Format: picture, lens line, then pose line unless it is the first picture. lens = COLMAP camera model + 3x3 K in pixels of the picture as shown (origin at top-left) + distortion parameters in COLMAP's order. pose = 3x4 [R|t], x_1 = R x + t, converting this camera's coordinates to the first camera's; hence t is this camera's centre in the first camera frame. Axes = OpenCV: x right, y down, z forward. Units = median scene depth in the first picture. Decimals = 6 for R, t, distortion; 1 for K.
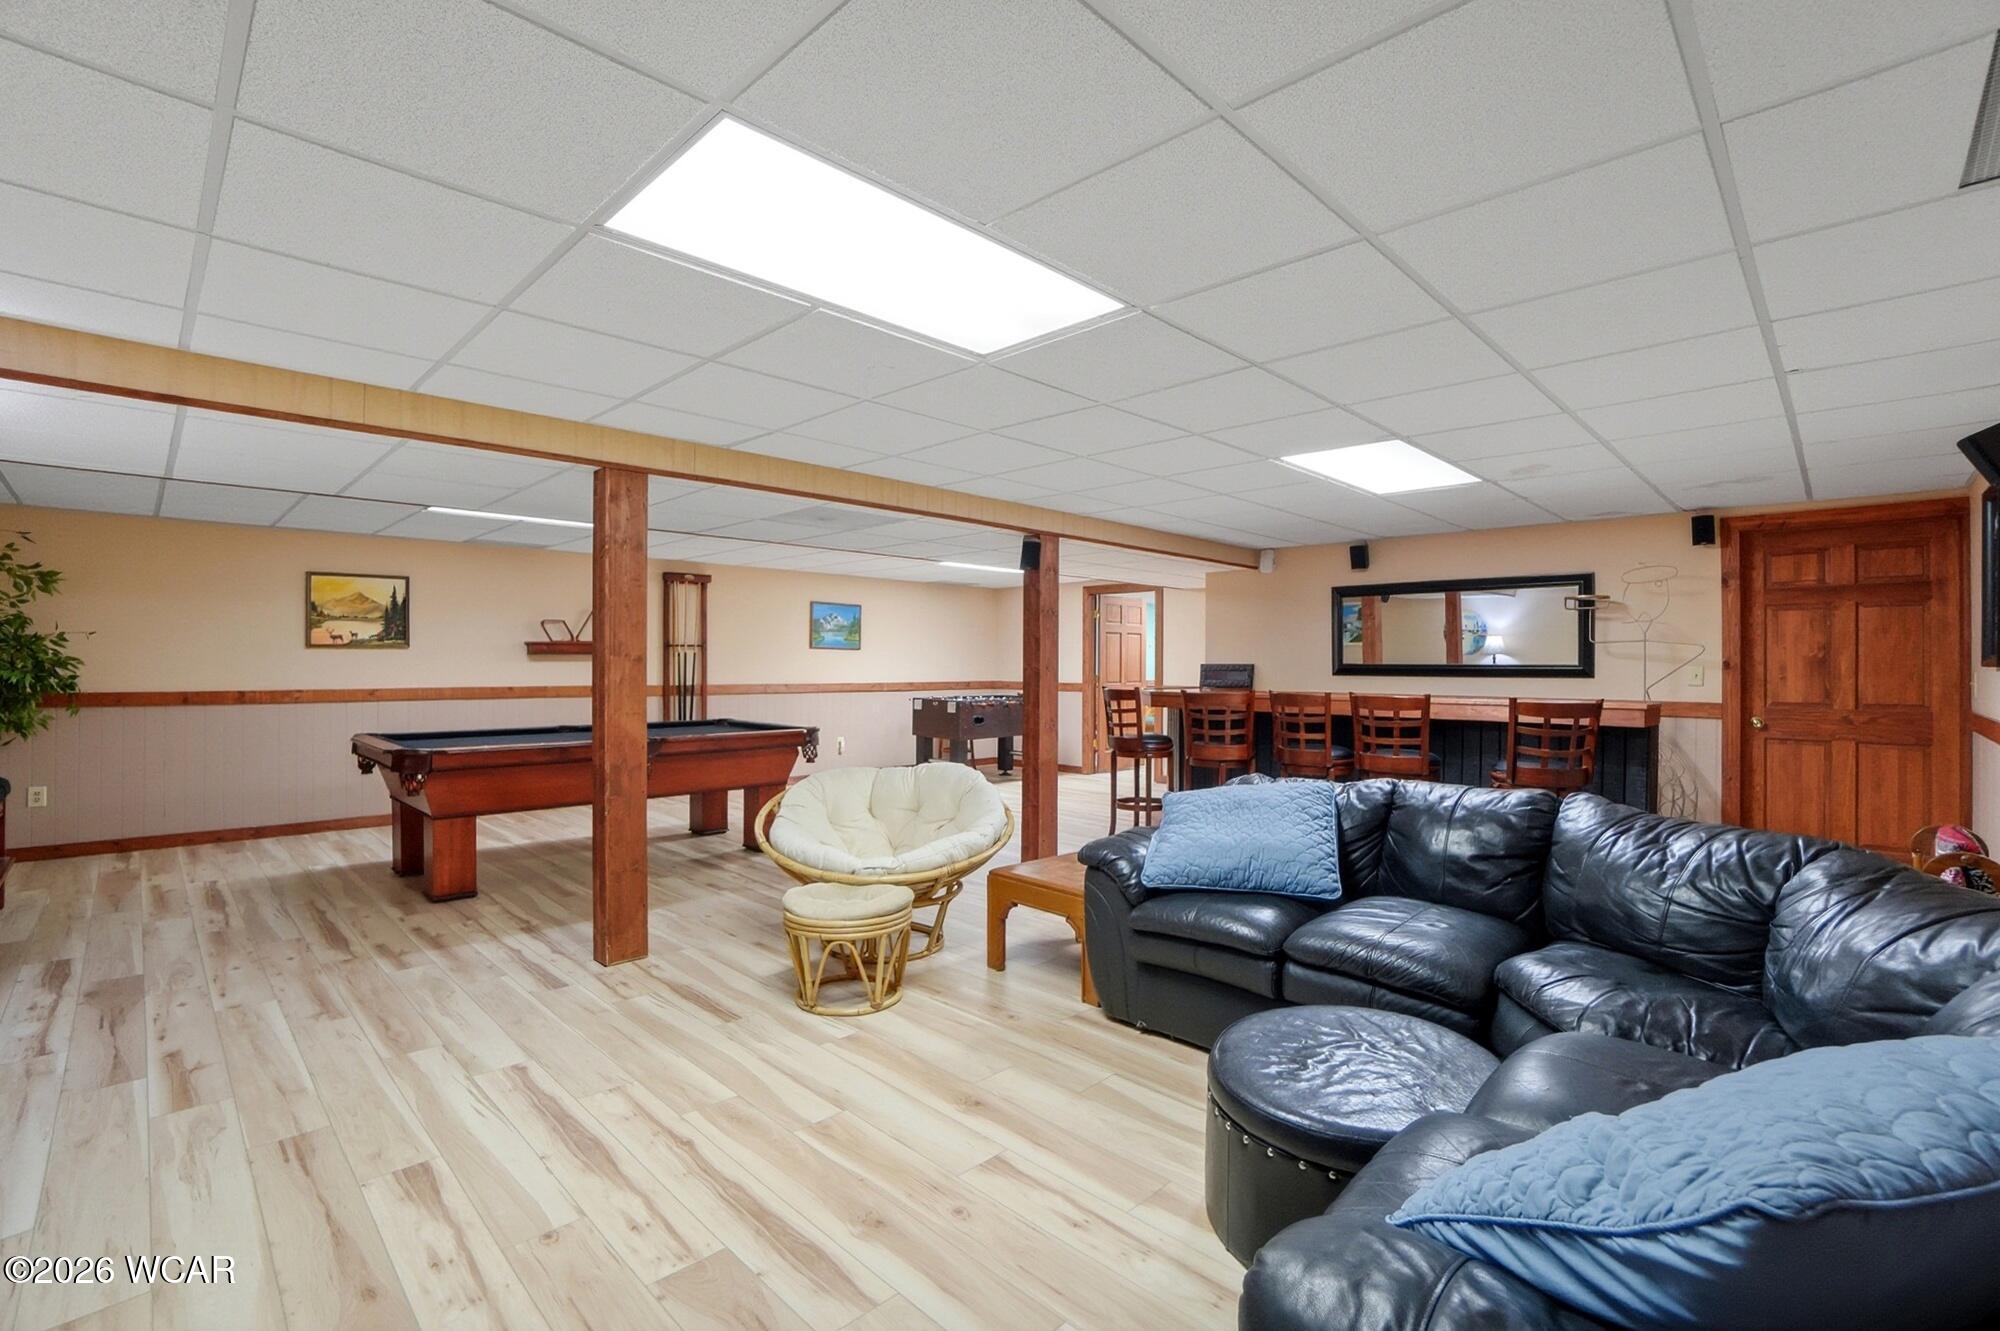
lens RADIAL K [[900.9, 0, 1000.1], [0, 900.9, 658.5], [0, 0, 1]] dist [-0.060214, 0.020619]
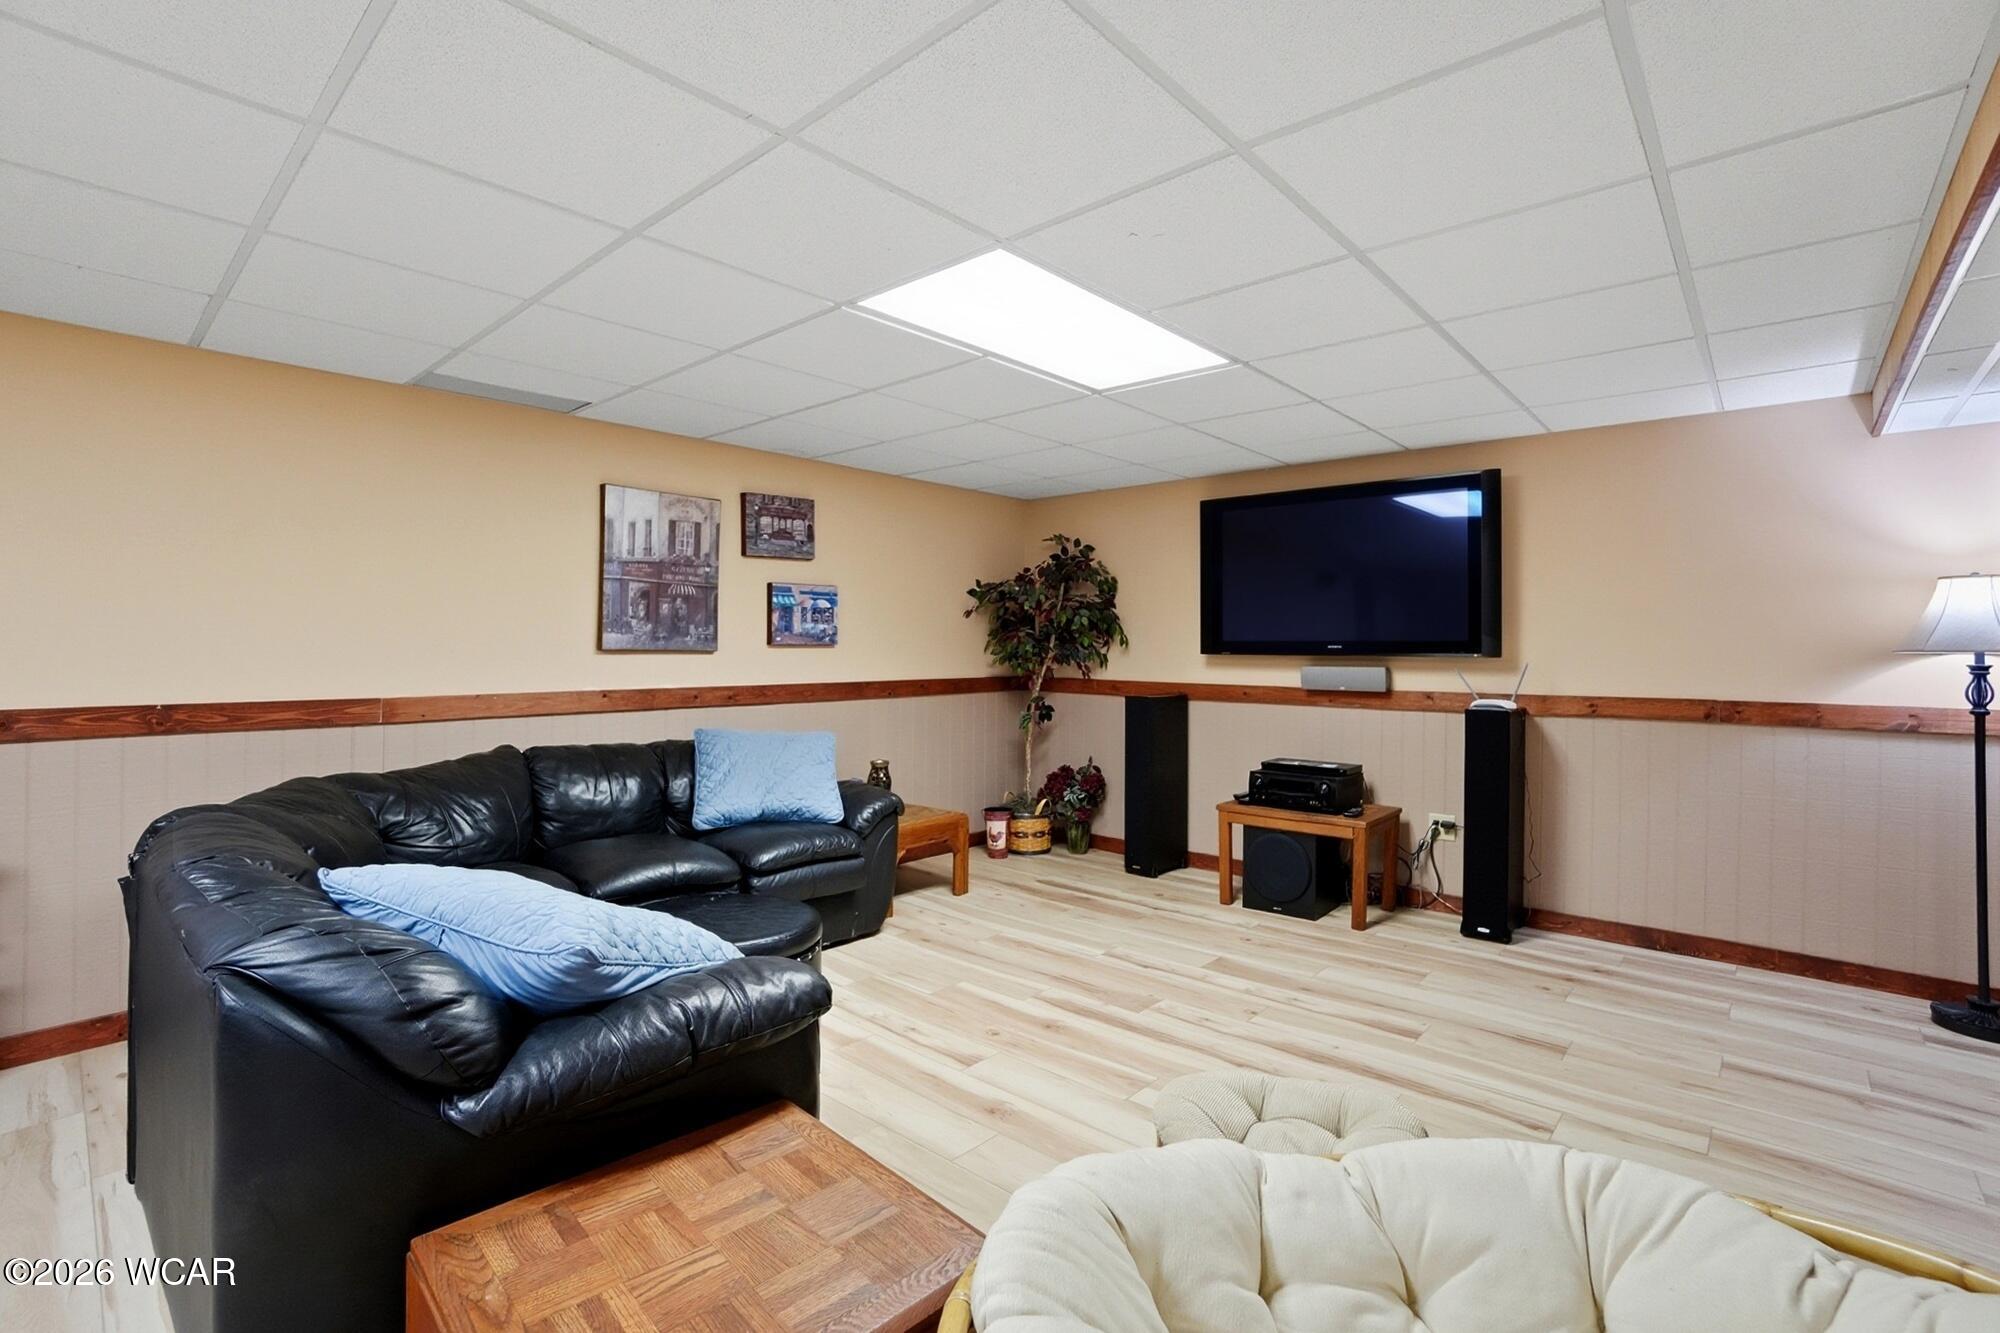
lens RADIAL K [[900.9, 0, 998.9], [0, 900.9, 652.9], [0, 0, 1]] dist [-0.060214, 0.020619]
pose [[-0.998594, -0.005990, -0.052670, 0.023593], [-0.006414, 0.999948, 0.007892, 0.004001], [0.052620, 0.008219, -0.998581, 2.303464]]
